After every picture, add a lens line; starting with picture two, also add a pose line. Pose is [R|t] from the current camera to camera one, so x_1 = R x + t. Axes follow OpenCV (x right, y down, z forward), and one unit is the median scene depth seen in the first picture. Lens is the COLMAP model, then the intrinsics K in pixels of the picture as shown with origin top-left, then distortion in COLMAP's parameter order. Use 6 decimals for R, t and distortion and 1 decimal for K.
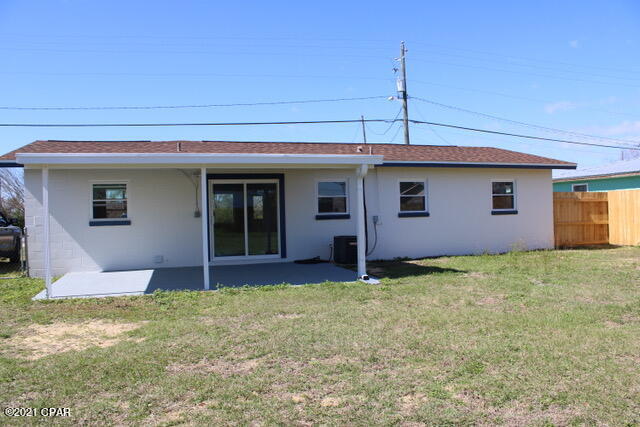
lens RADIAL K [[534.1, 0, 323.1], [0, 534.1, 208.2], [0, 0, 1]] dist [-0.112550, 0.041726]
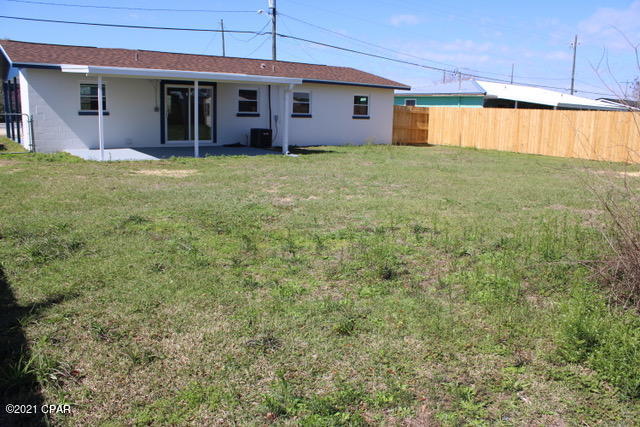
lens RADIAL K [[534.1, 0, 316.5], [0, 534.1, 215.8], [0, 0, 1]] dist [-0.112550, 0.041726]
pose [[0.955357, -0.007230, 0.295365, -0.202082], [-0.051249, 0.980491, 0.189764, 0.001864], [-0.290975, -0.196430, 0.936349, -0.373427]]
